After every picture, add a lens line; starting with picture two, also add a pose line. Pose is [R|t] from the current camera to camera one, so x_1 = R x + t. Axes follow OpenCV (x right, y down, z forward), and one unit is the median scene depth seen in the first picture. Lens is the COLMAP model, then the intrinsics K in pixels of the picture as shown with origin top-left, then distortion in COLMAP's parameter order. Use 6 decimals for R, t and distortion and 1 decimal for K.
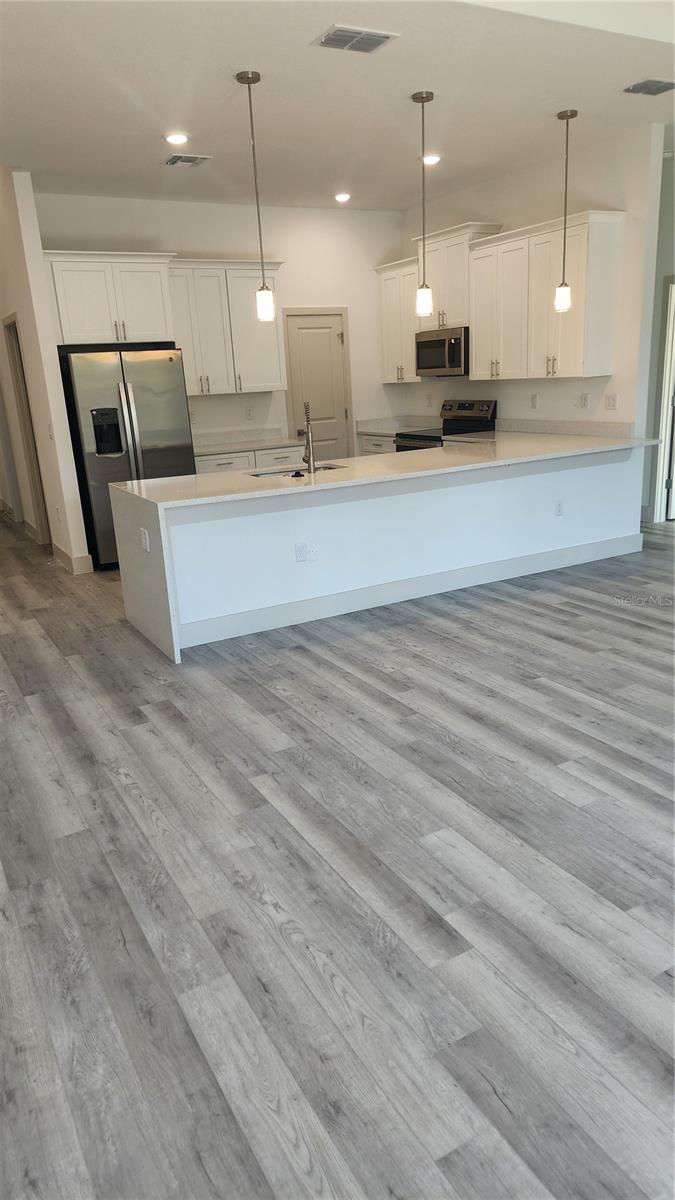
lens RADIAL K [[800.9, 0, 345.2], [0, 800.9, 597.0], [0, 0, 1]] dist [0.071213, -0.080674]
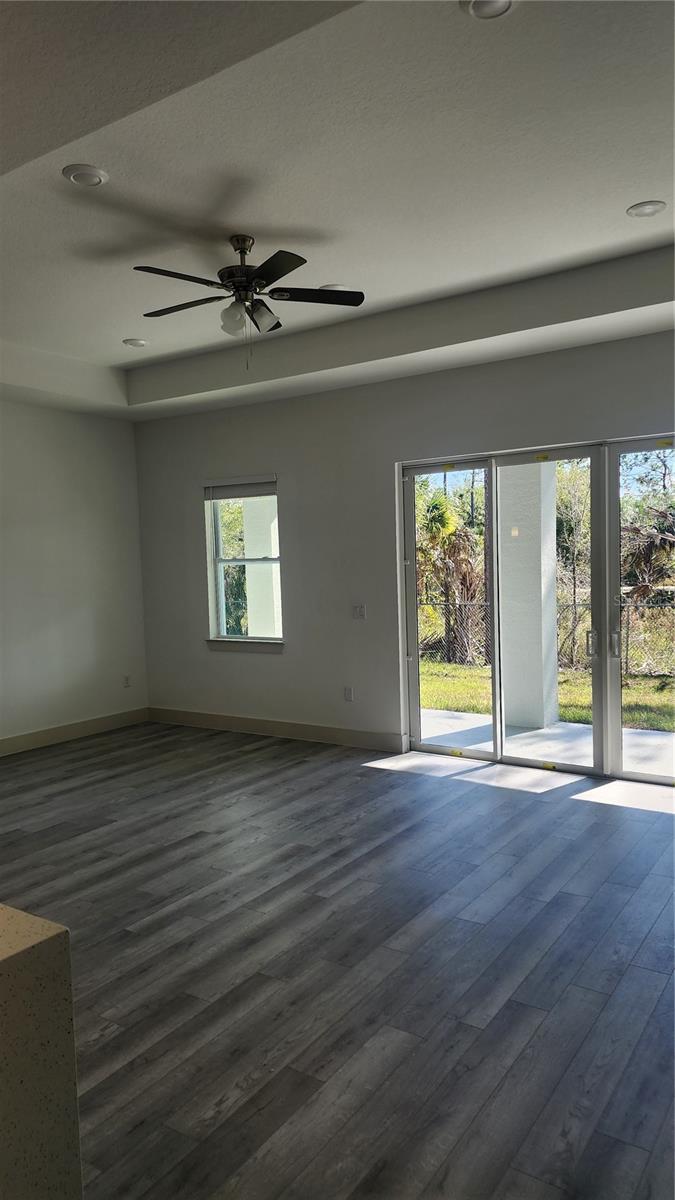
lens RADIAL K [[800.8, 0, 331.1], [0, 800.8, 597.2], [0, 0, 1]] dist [0.077386, -0.081648]
pose [[-0.434939, 0.020702, 0.900222, -0.766692], [0.296763, 0.947178, 0.121598, -0.331560], [-0.850153, 0.320040, -0.418108, 1.232773]]
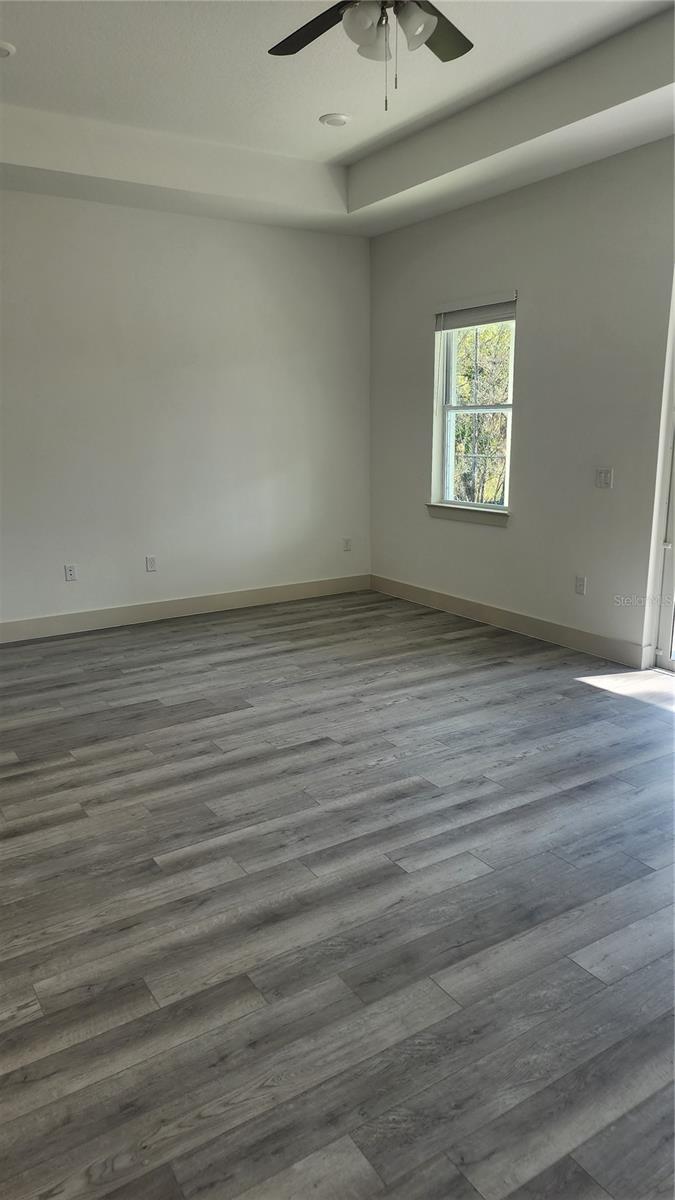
lens RADIAL K [[805.0, 0, 337.8], [0, 805.0, 572.7], [0, 0, 1]] dist [0.097791, -0.081415]
pose [[-0.043436, -0.135921, 0.989767, -0.531324], [0.289048, 0.946622, 0.142681, -0.234202], [-0.956329, 0.292287, -0.001829, 0.888769]]
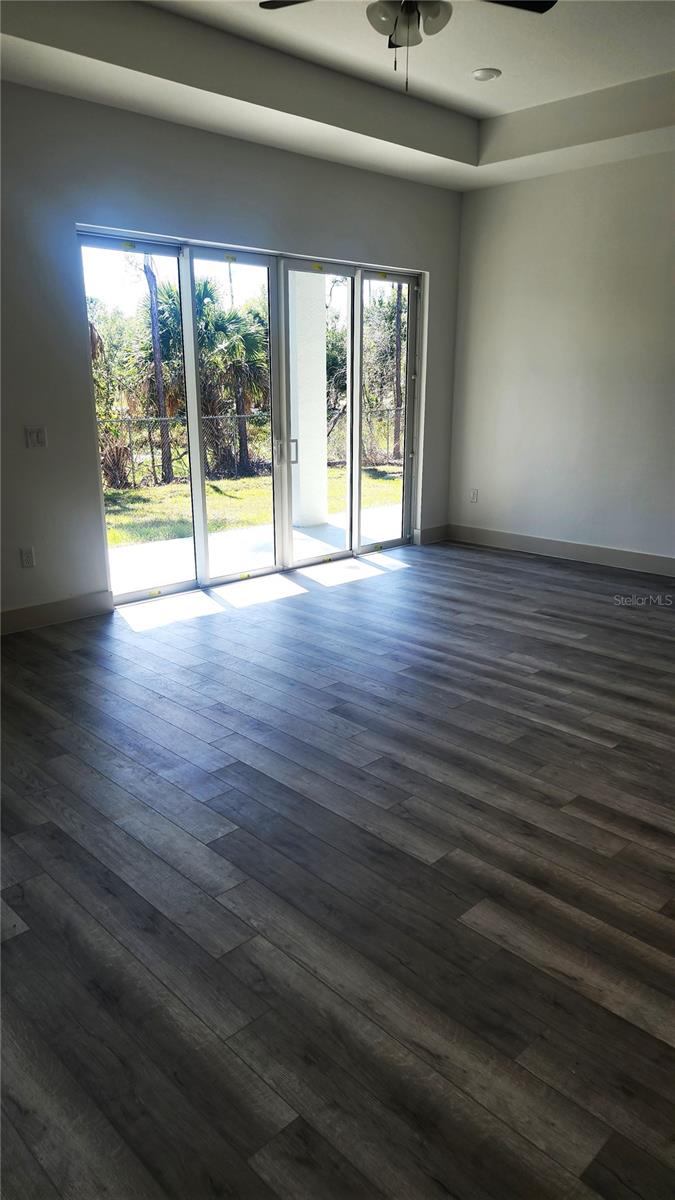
lens RADIAL K [[800.8, 0, 331.1], [0, 800.8, 597.2], [0, 0, 1]] dist [0.077386, -0.081648]
pose [[-0.968251, 0.116325, -0.221267, 0.812693], [-0.017901, 0.850597, 0.525514, -0.553402], [0.249339, 0.512790, -0.821509, 1.790069]]
